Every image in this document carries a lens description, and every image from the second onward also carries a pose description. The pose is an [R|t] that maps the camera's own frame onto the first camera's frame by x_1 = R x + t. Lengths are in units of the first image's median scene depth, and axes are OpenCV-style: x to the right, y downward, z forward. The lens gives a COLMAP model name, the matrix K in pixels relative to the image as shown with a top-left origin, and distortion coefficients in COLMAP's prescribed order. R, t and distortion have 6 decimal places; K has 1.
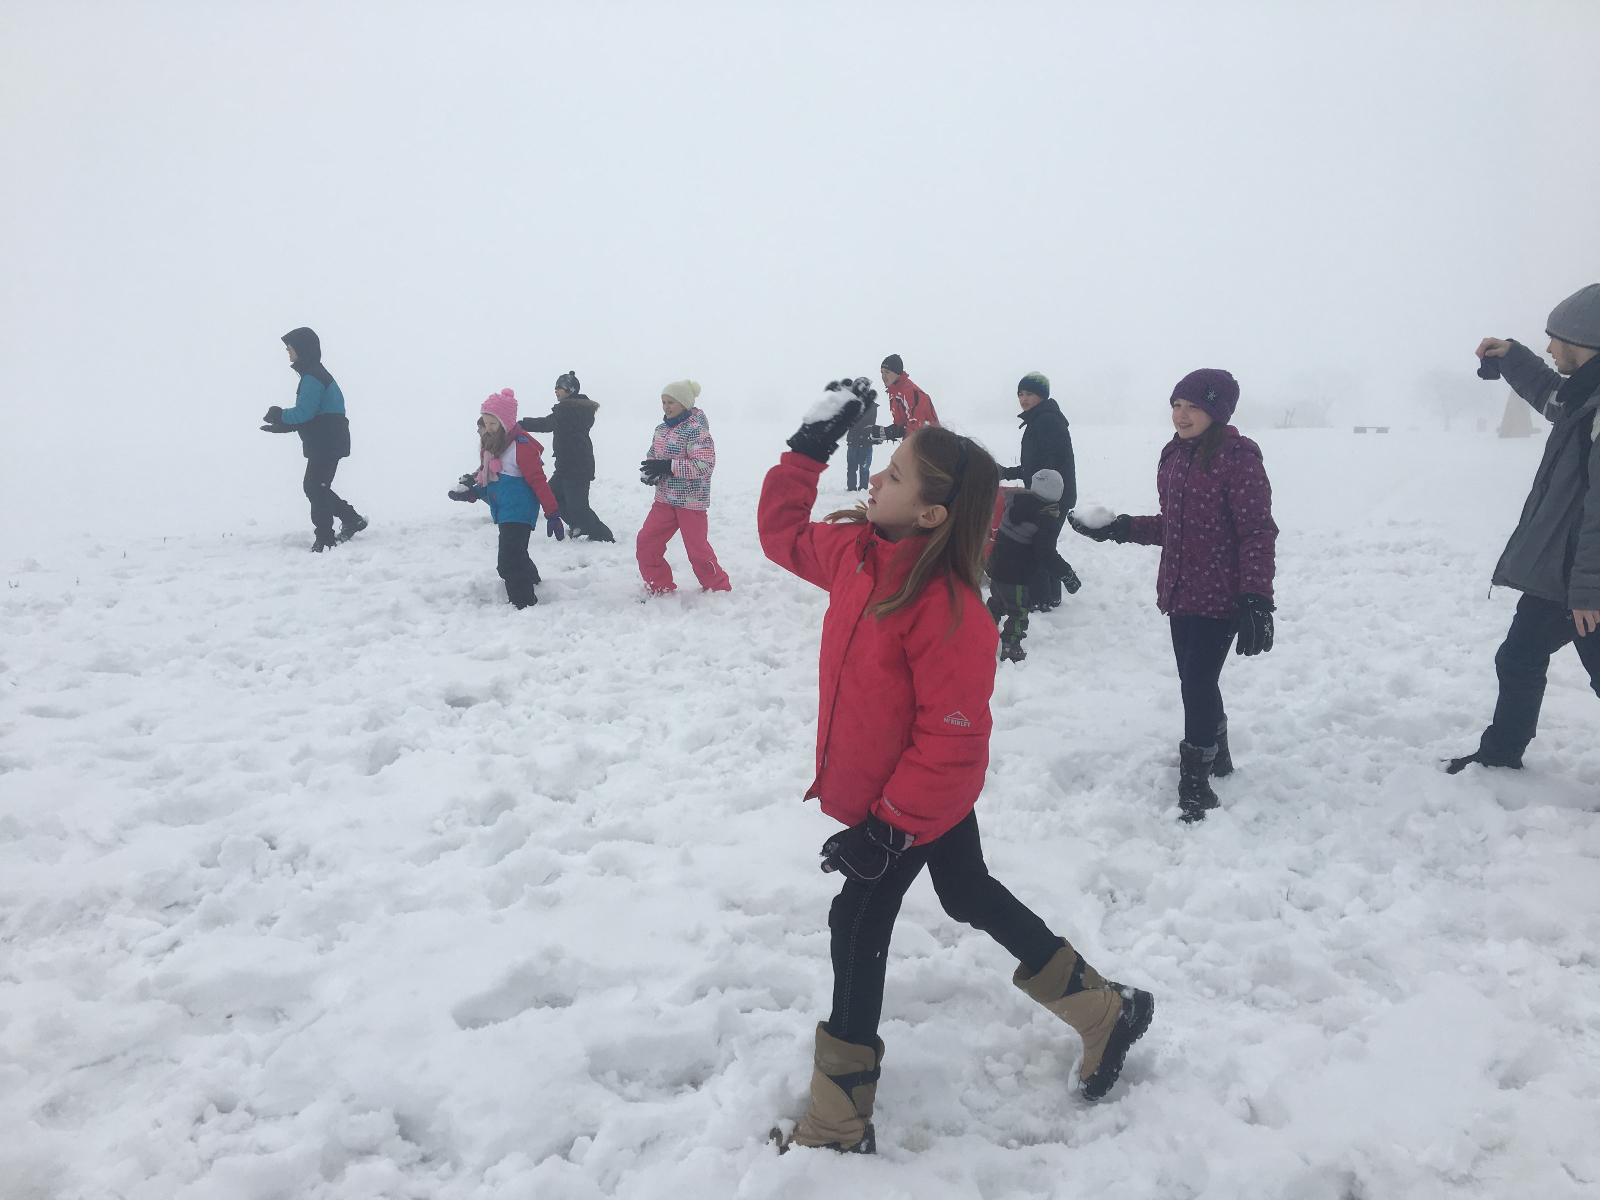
lens RADIAL K [[1333.8, 0, 800.0], [0, 1333.8, 600.0], [0, 0, 1]] dist [0.087404, -0.131934]
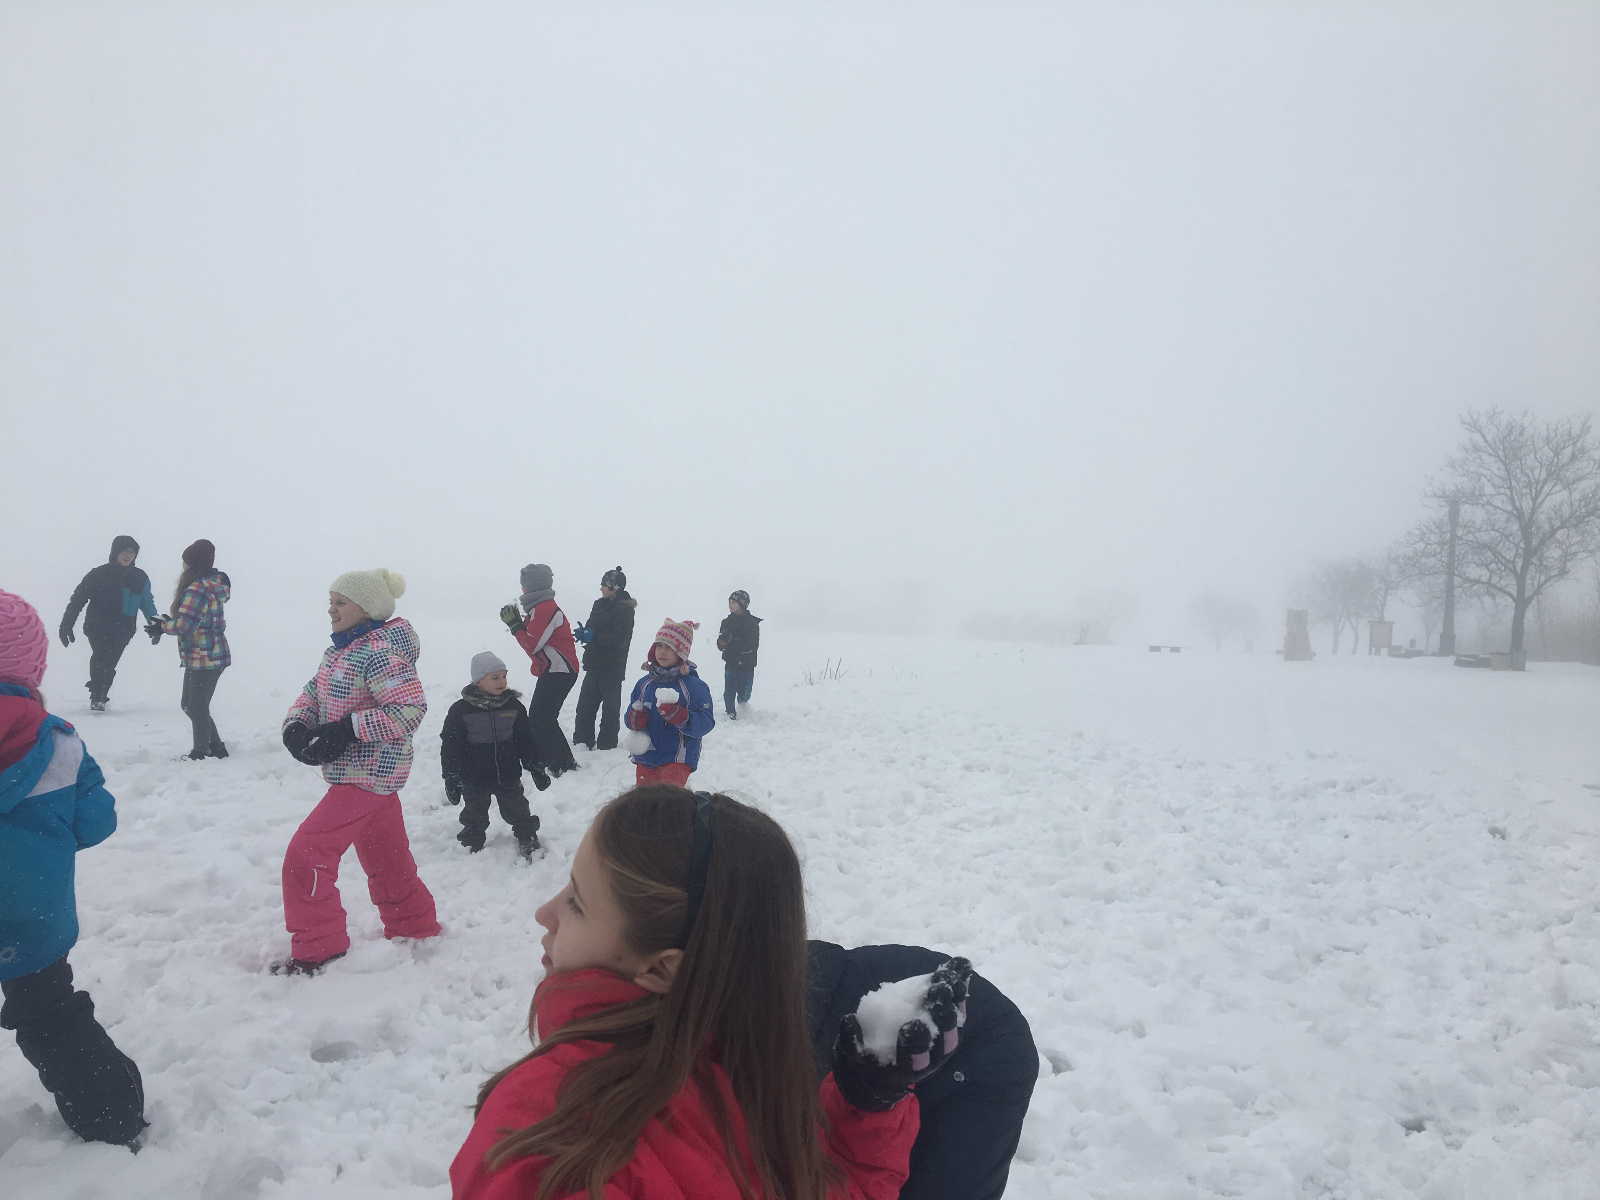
lens RADIAL K [[1340.2, 0, 798.7], [0, 1340.2, 589.3], [0, 0, 1]] dist [0.071185, -0.088830]
pose [[0.988629, 0.031061, 0.147132, -0.185005], [-0.007189, 0.987079, -0.160073, -0.060107], [-0.150202, 0.157195, 0.976078, 0.395842]]
